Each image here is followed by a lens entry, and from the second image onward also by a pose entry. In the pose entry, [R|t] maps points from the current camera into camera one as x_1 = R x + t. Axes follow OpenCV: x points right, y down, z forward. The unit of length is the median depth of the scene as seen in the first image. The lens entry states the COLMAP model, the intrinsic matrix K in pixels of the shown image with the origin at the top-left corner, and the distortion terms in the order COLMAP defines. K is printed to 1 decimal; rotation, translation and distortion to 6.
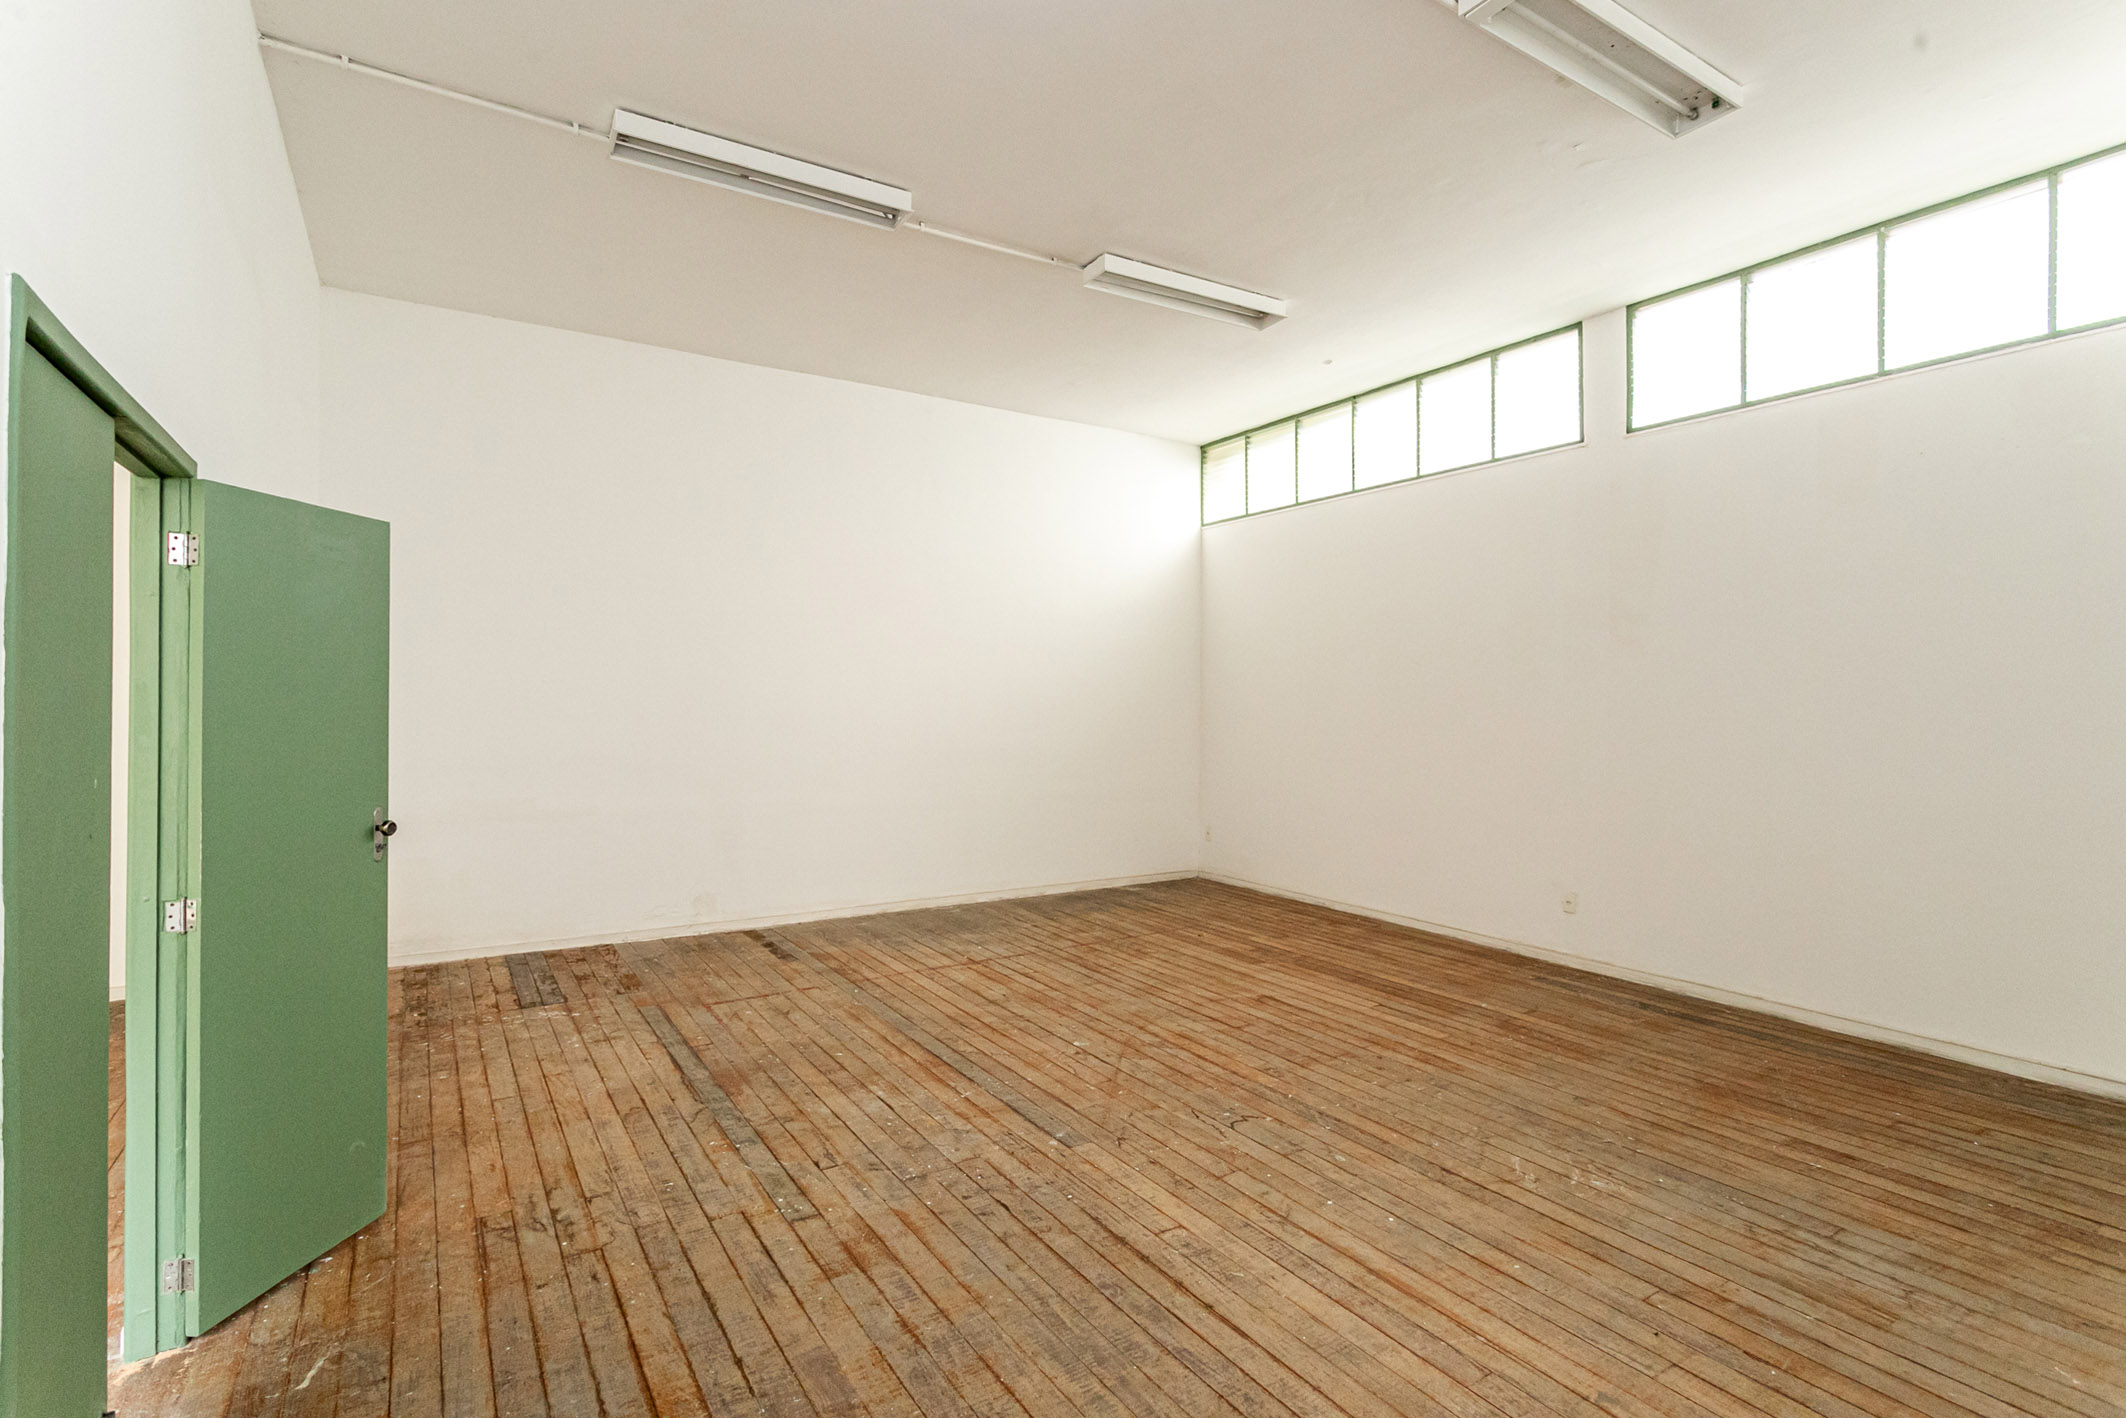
lens RADIAL K [[1003.6, 0, 1065.1], [0, 1003.6, 699.7], [0, 0, 1]] dist [0.001559, 0.001198]
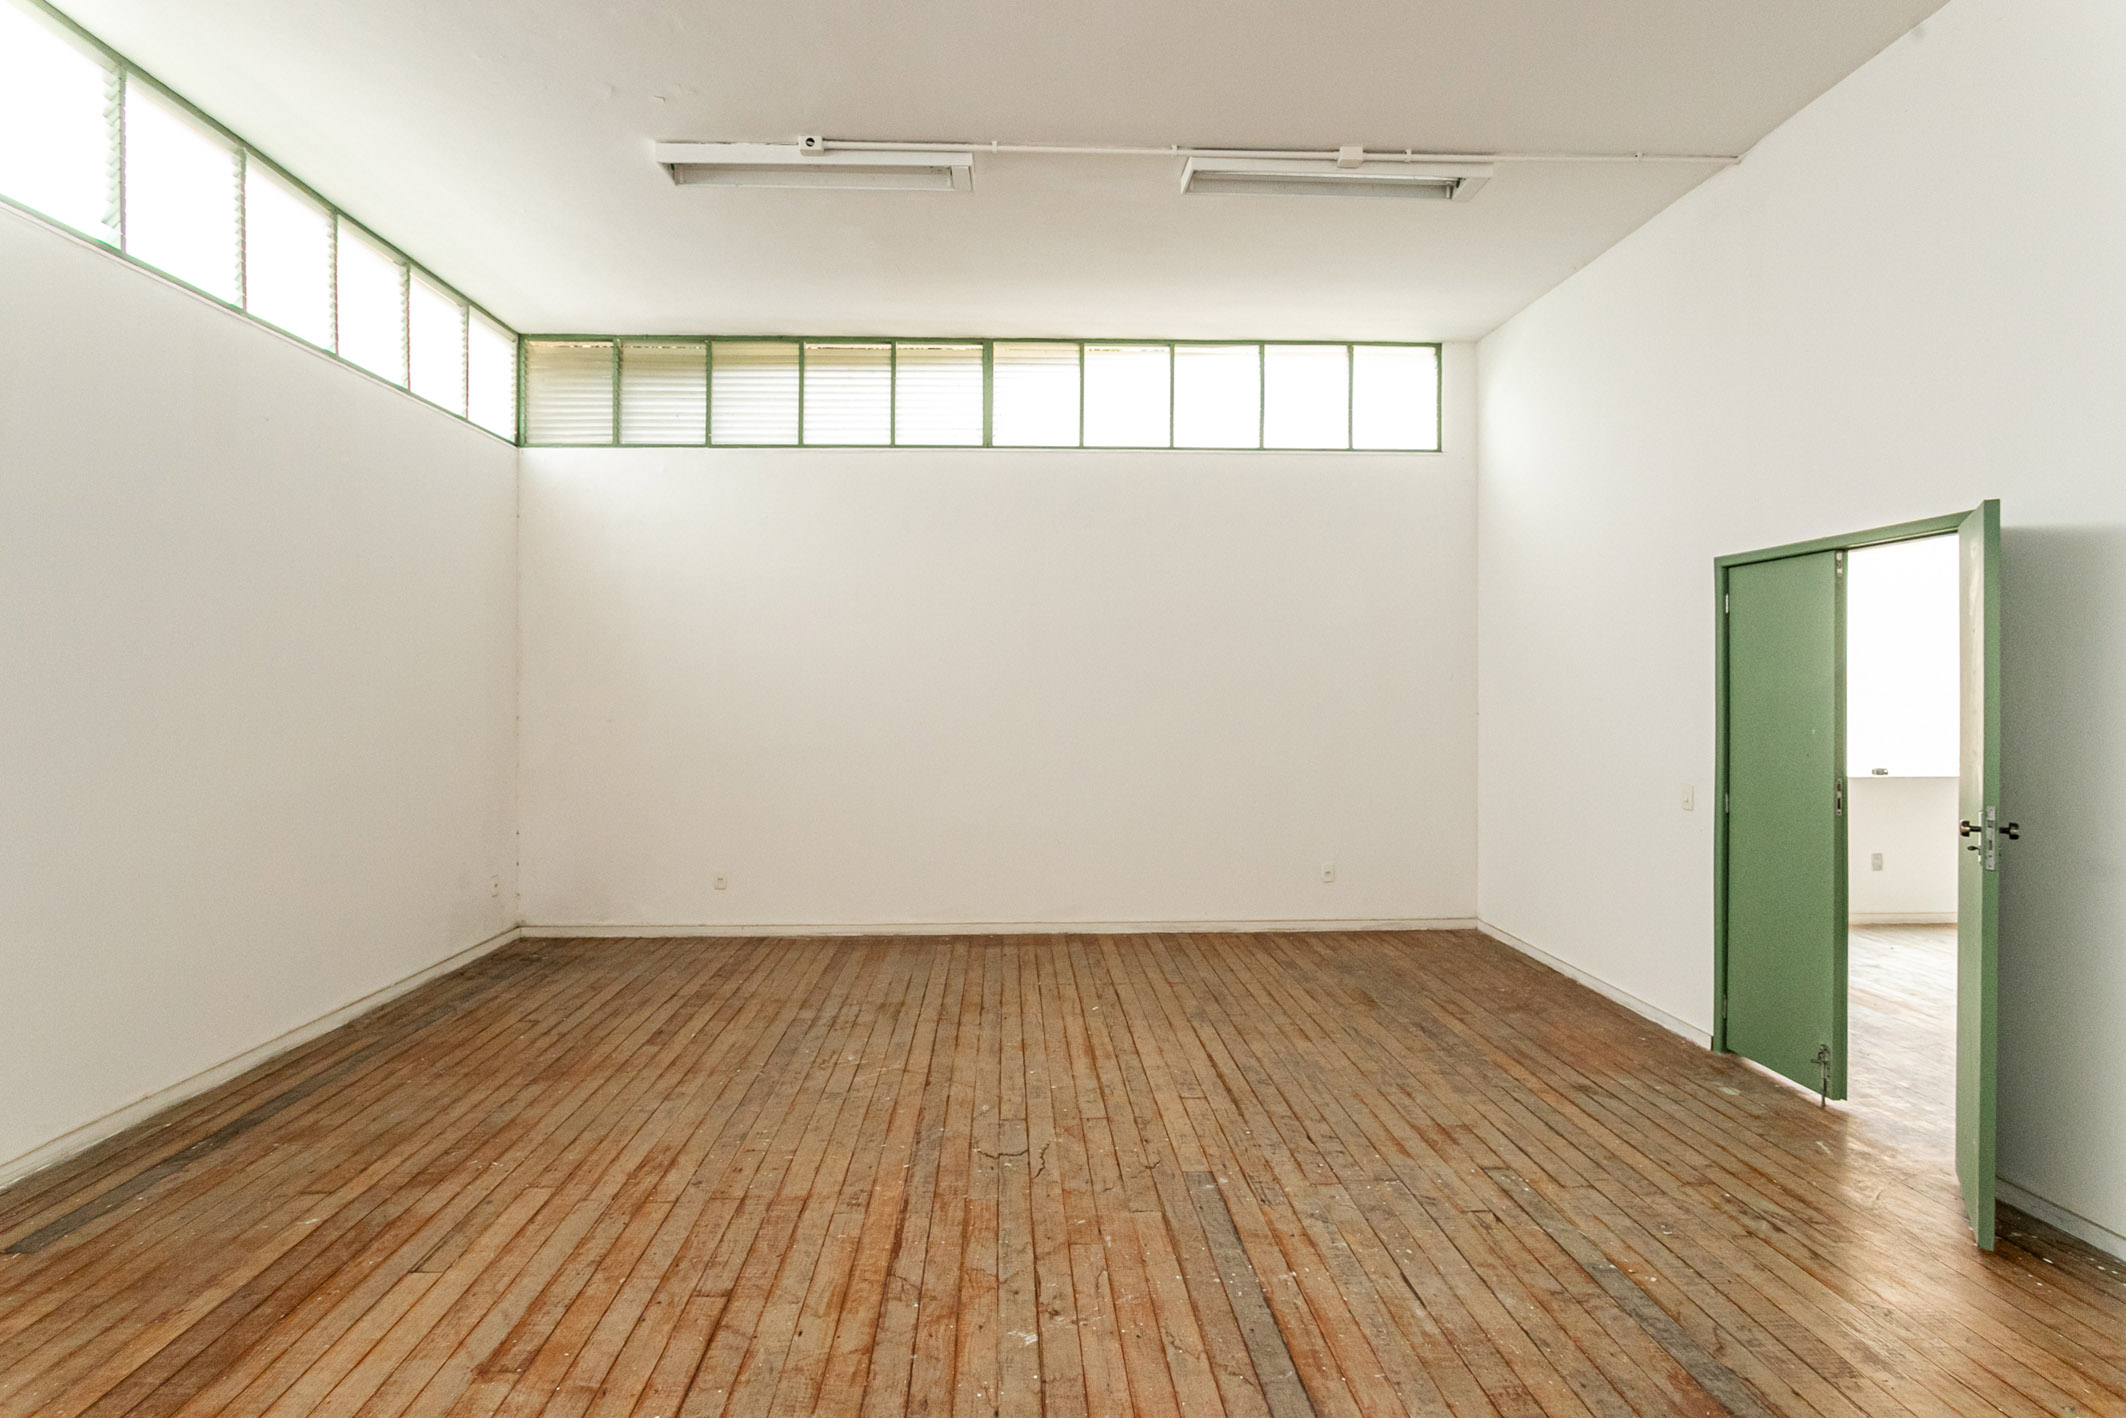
lens RADIAL K [[1066.1, 0, 1064.1], [0, 1066.1, 696.8], [0, 0, 1]] dist [-0.011344, 0.000707]
pose [[-0.868823, -0.008314, 0.495053, -0.350081], [-0.005065, 0.999956, 0.007905, 0.002144], [-0.495097, 0.004360, -0.868827, 1.866329]]
